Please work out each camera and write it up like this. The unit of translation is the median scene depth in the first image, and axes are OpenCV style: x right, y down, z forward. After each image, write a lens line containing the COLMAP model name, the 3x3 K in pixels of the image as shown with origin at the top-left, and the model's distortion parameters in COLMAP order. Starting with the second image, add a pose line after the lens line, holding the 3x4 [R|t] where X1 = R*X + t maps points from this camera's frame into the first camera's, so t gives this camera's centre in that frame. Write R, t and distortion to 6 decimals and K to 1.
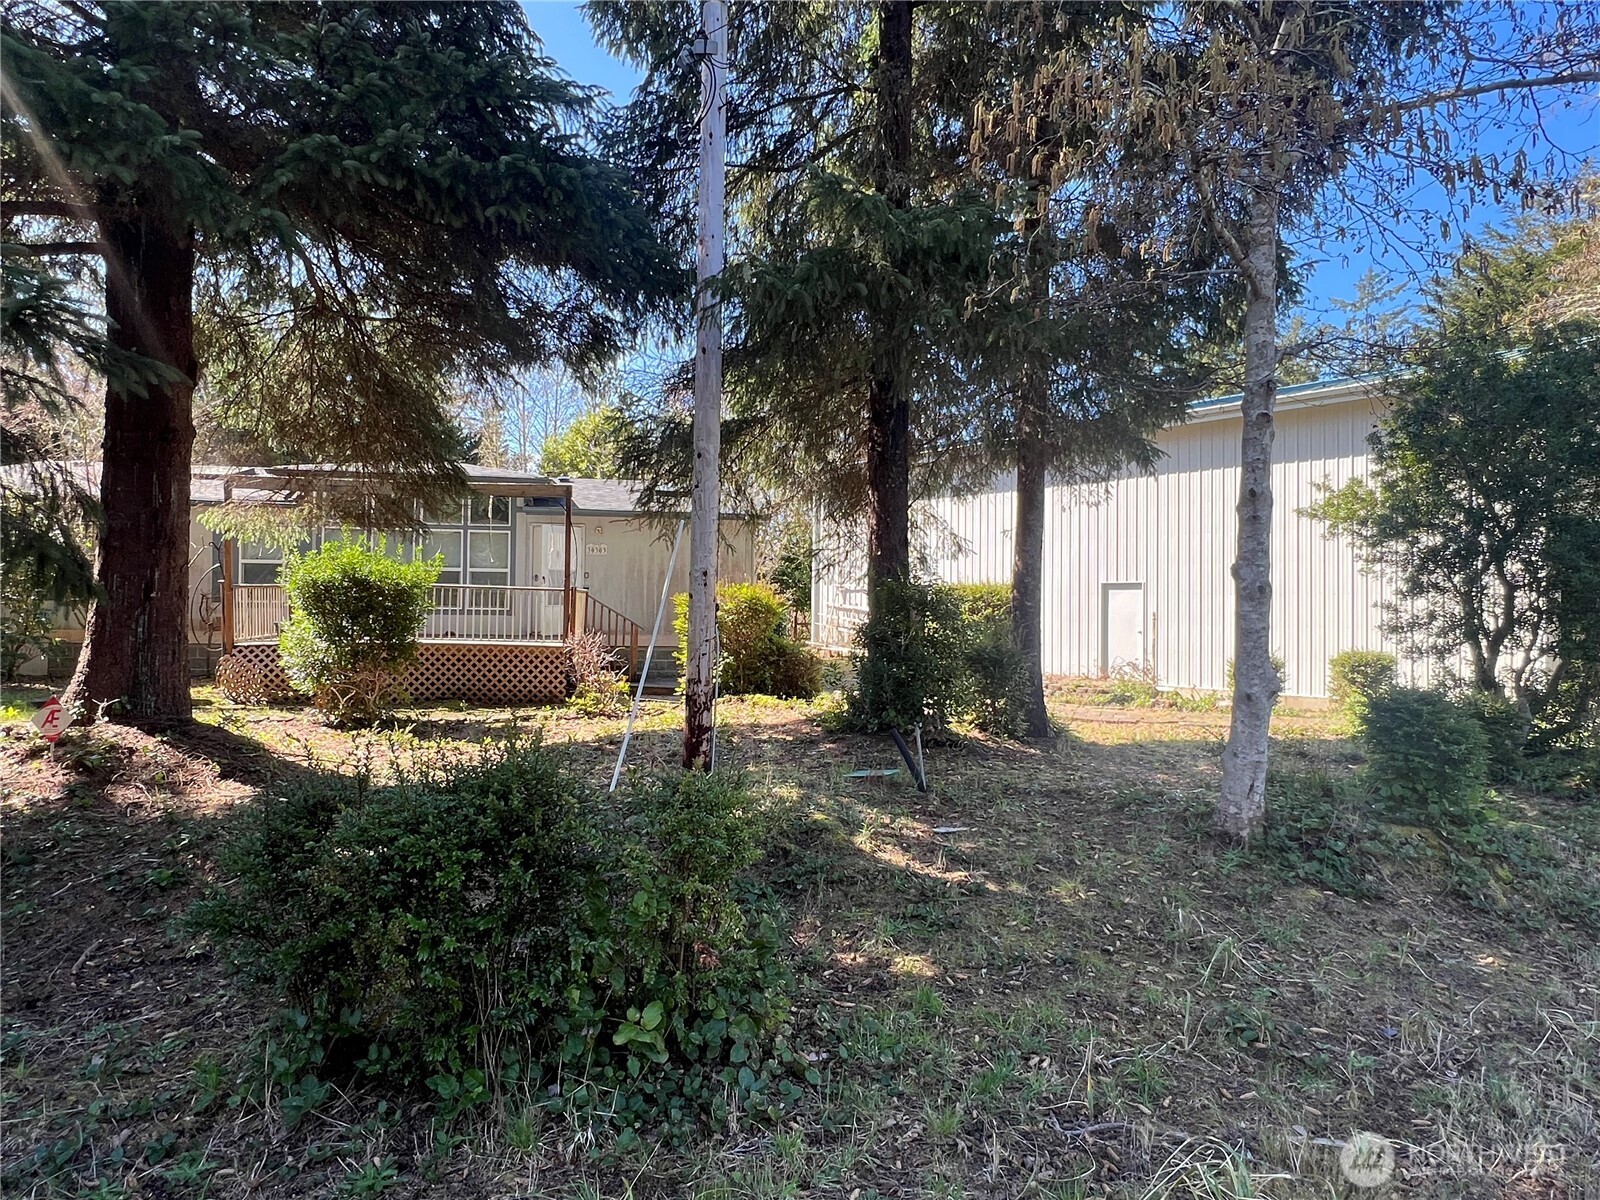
lens RADIAL K [[940.3, 0, 800.0], [0, 940.3, 600.0], [0, 0, 1]] dist [-0.001698, -0.000536]
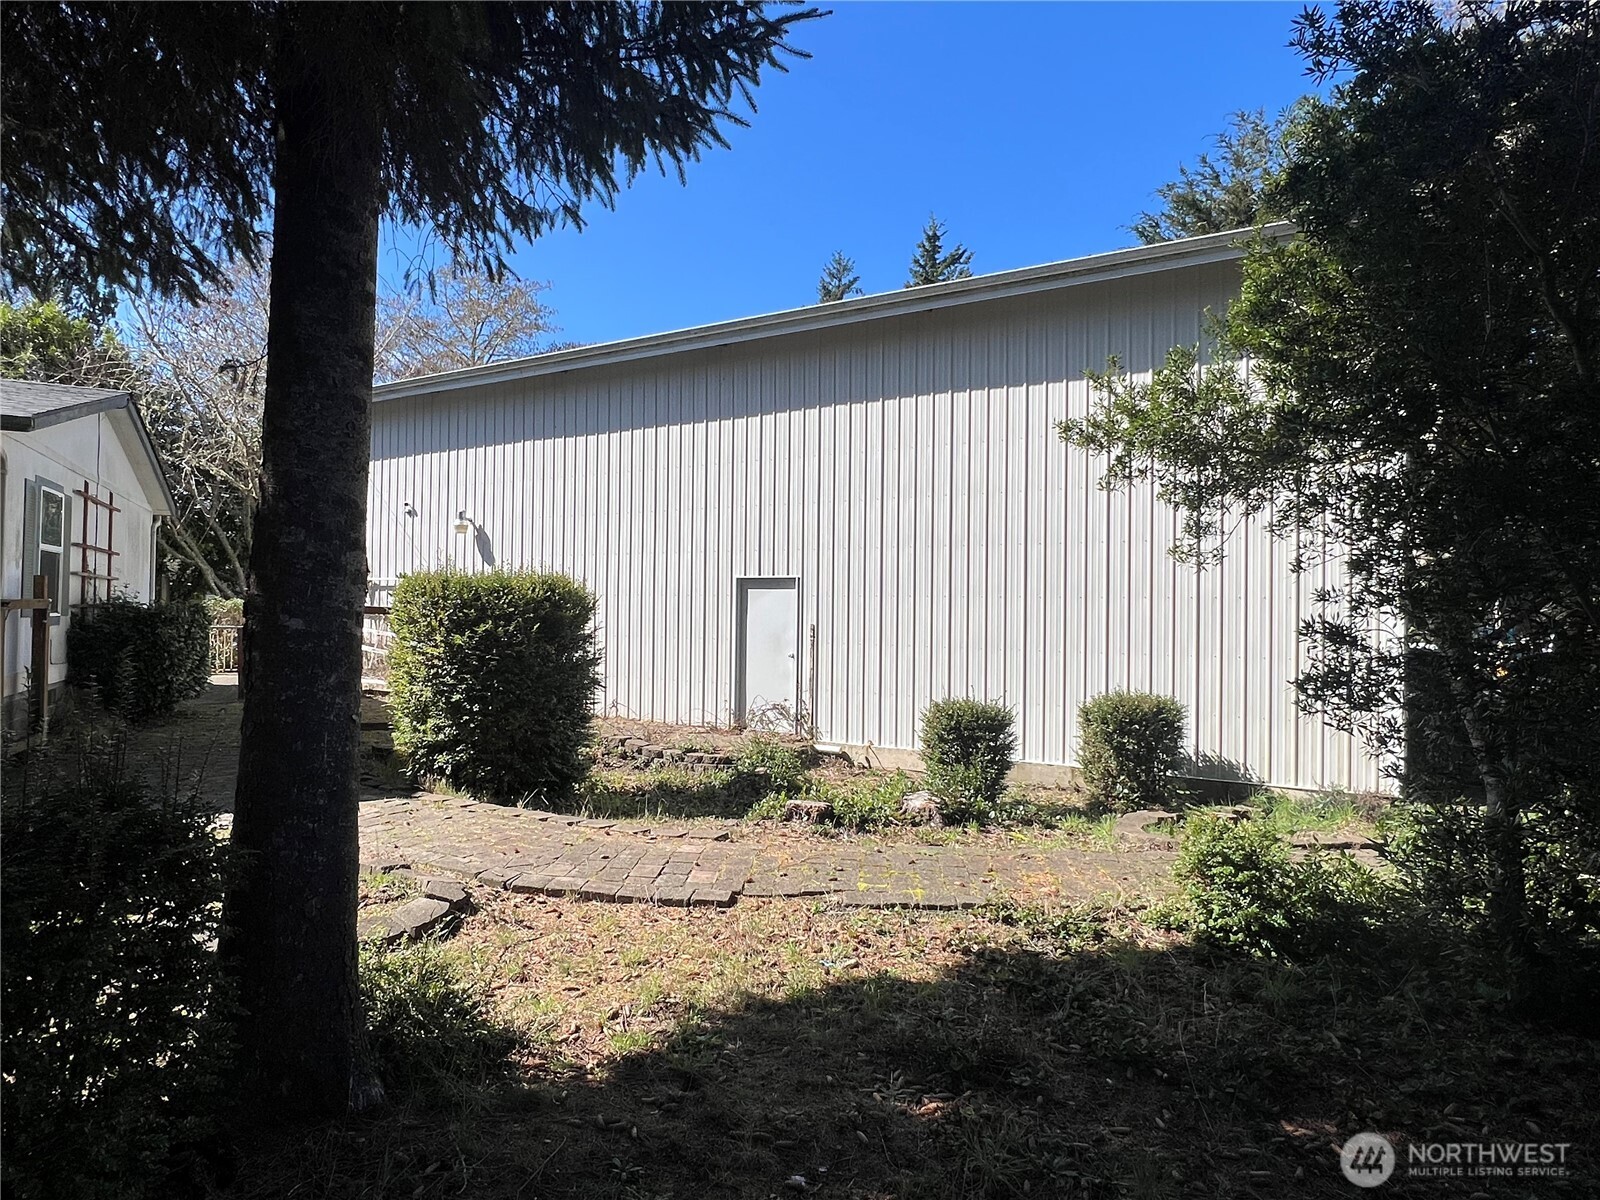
lens RADIAL K [[940.3, 0, 800.0], [0, 940.3, 600.0], [0, 0, 1]] dist [-0.001698, -0.000536]
pose [[0.953406, 0.011117, 0.301484, 0.178025], [-0.010068, 0.999937, -0.005034, -0.000326], [-0.301521, 0.001764, 0.953458, 0.400943]]
